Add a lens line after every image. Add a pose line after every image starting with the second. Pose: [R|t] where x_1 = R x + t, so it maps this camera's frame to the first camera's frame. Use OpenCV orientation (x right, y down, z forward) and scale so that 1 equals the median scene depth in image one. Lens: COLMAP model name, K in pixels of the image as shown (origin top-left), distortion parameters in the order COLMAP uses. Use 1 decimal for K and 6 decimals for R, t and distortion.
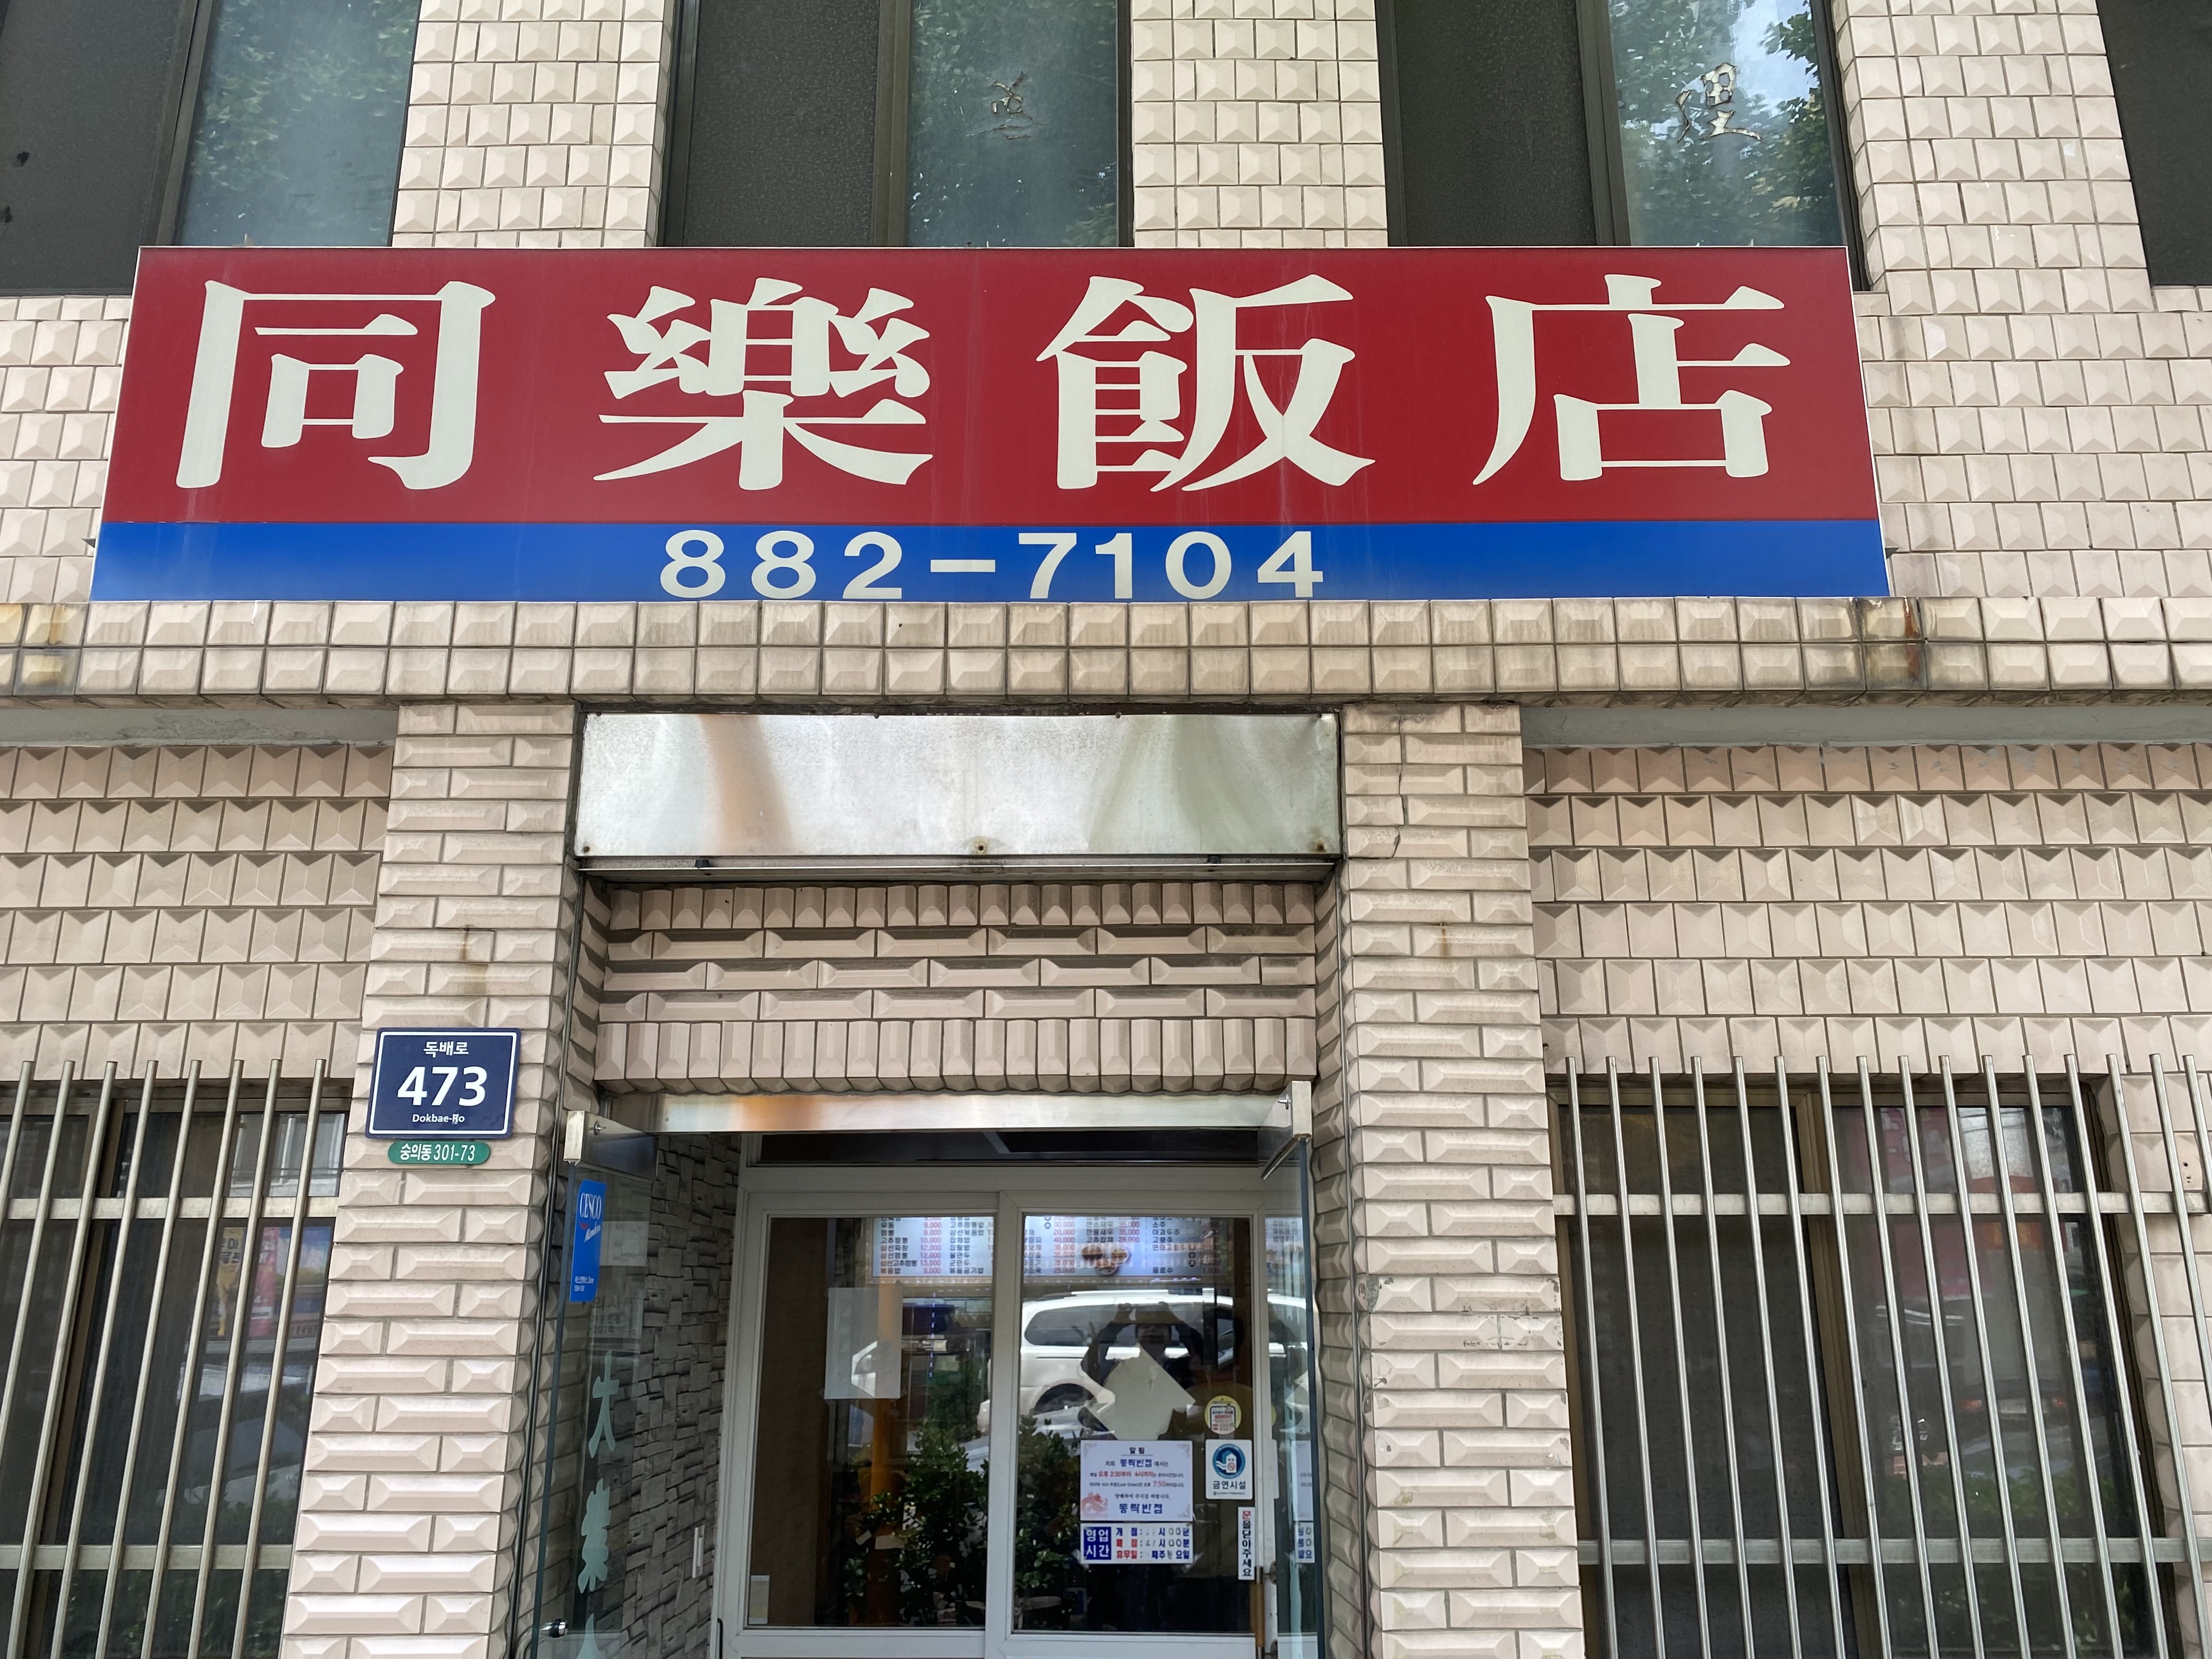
lens RADIAL K [[1614.5, 0, 1097.2], [0, 1614.5, 882.4], [0, 0, 1]] dist [0.024097, -0.018219]
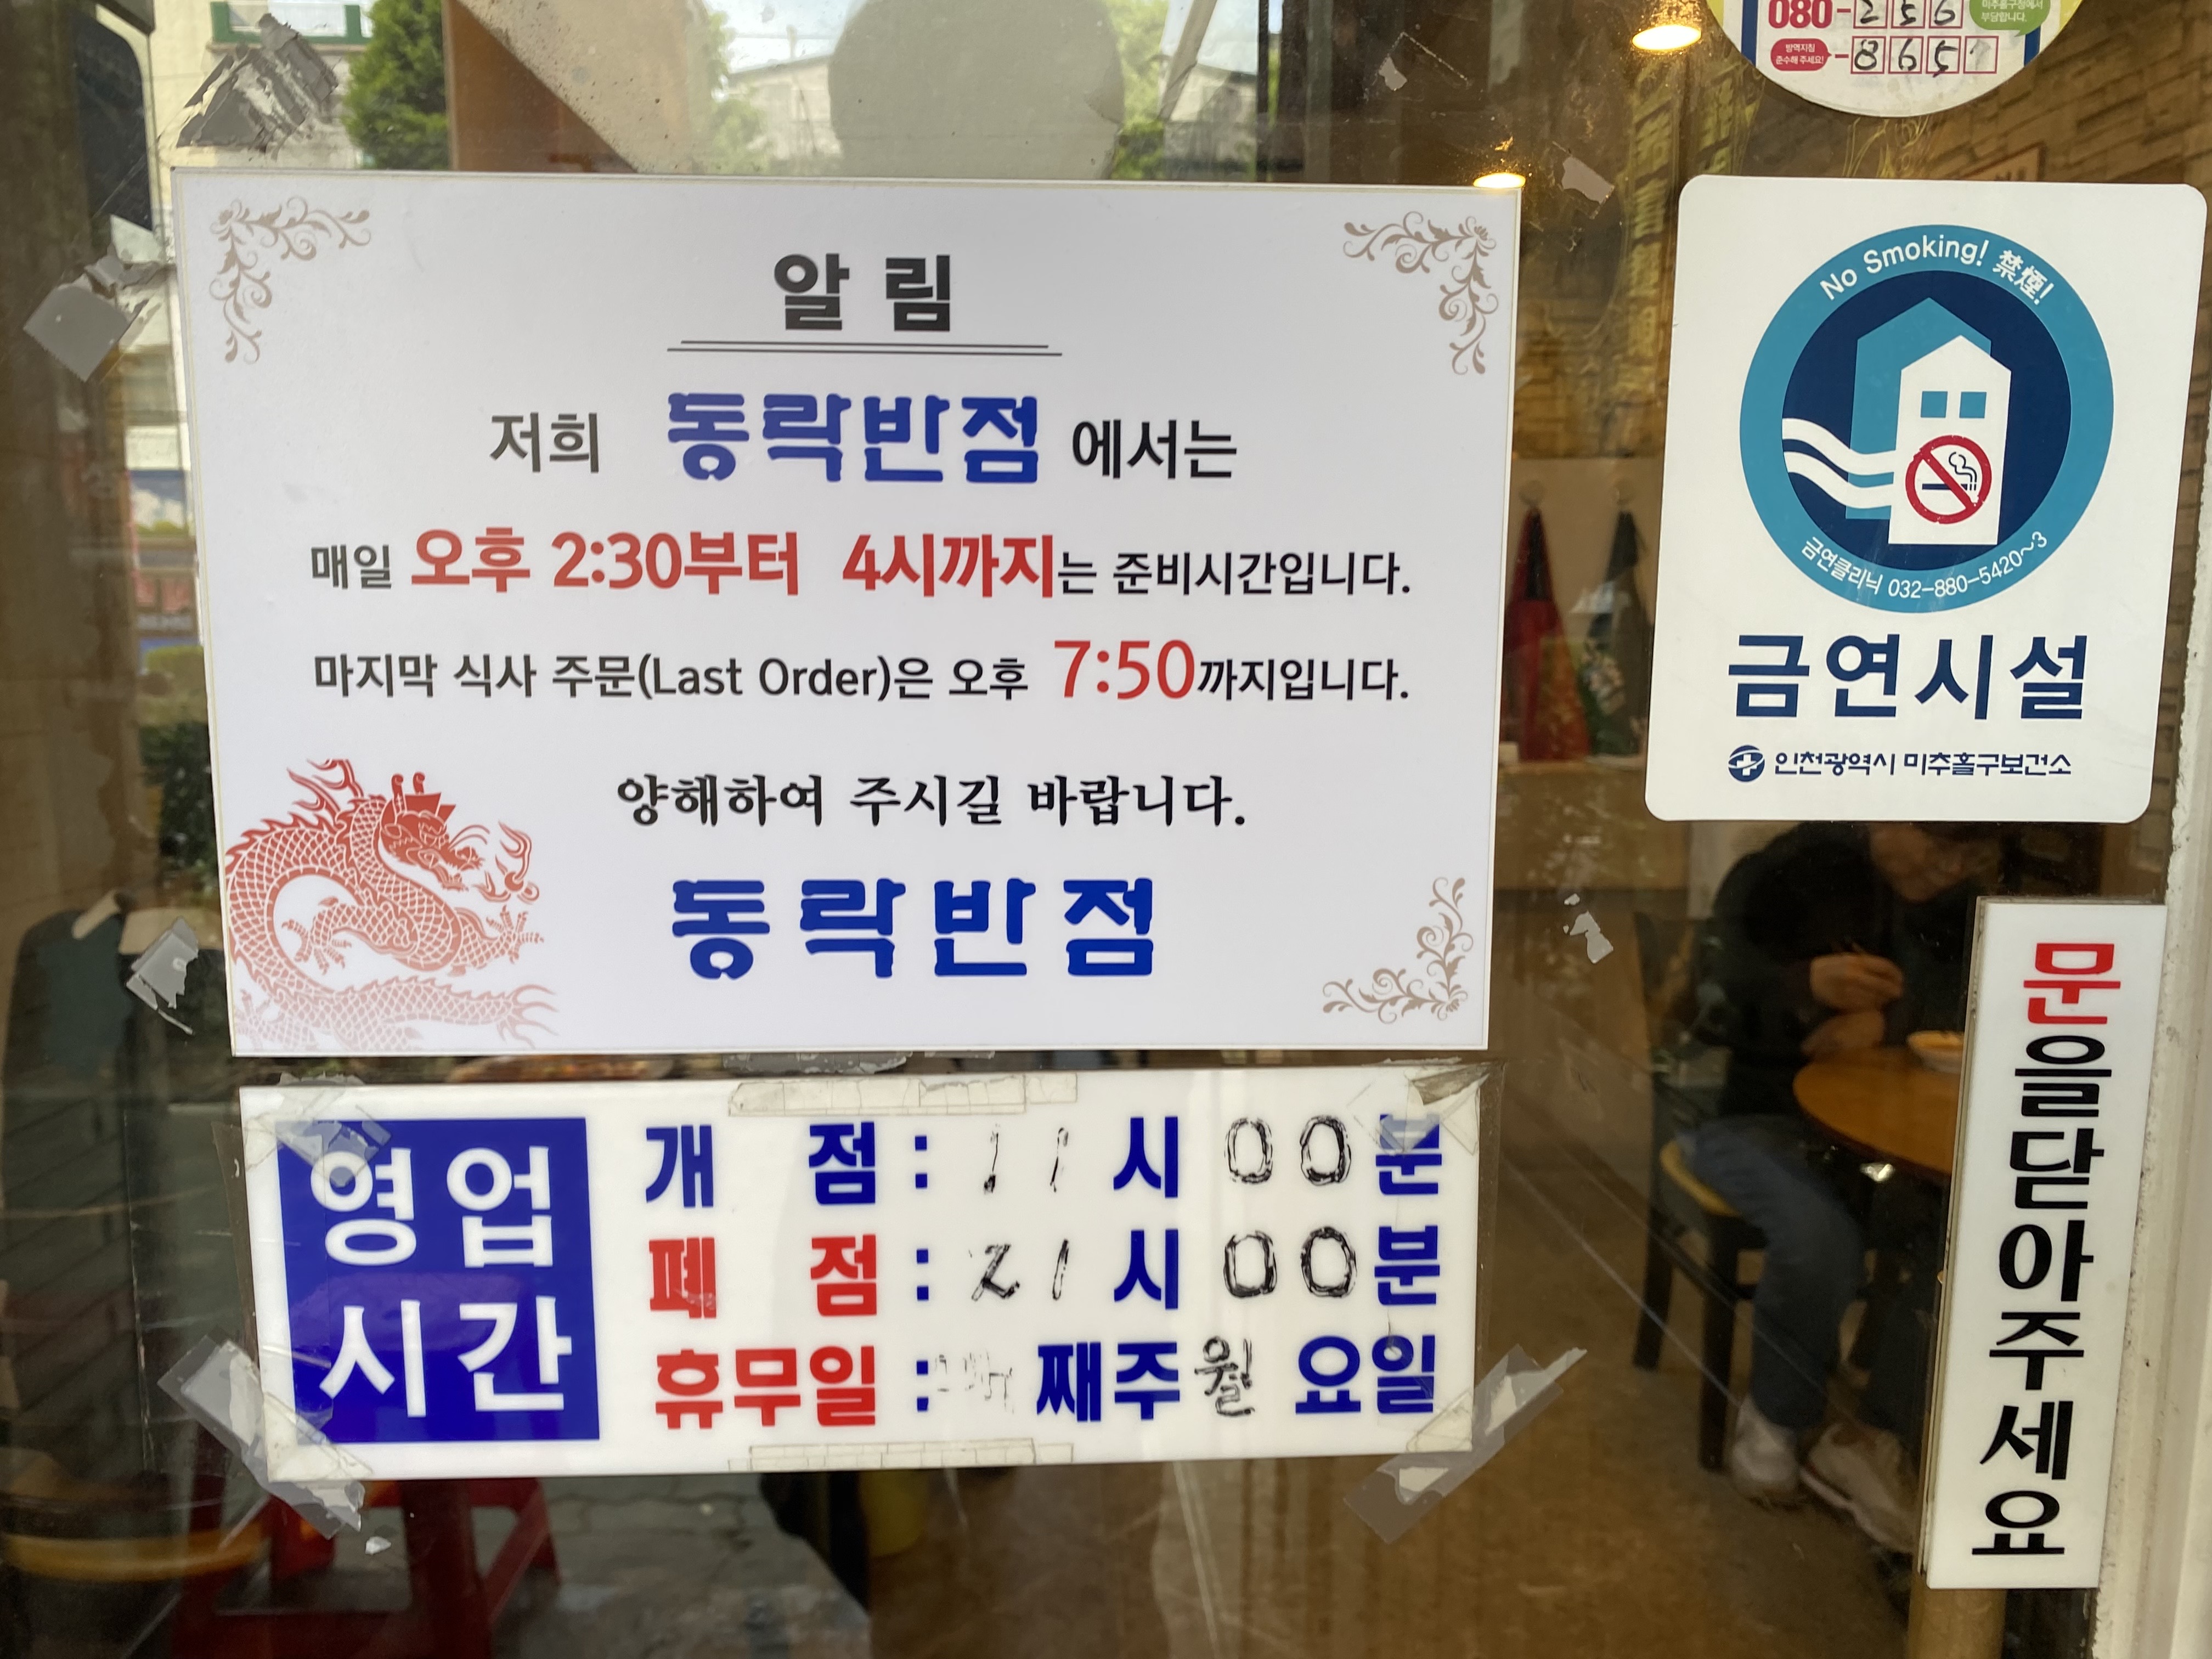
lens RADIAL K [[1614.5, 0, 1102.2], [0, 1614.5, 830.1], [0, 0, 1]] dist [0.024097, -0.018219]
pose [[0.998192, -0.007364, 0.059645, 0.031960], [-0.016071, 0.923614, 0.382987, 0.348272], [-0.057910, -0.383253, 0.921826, 0.921831]]
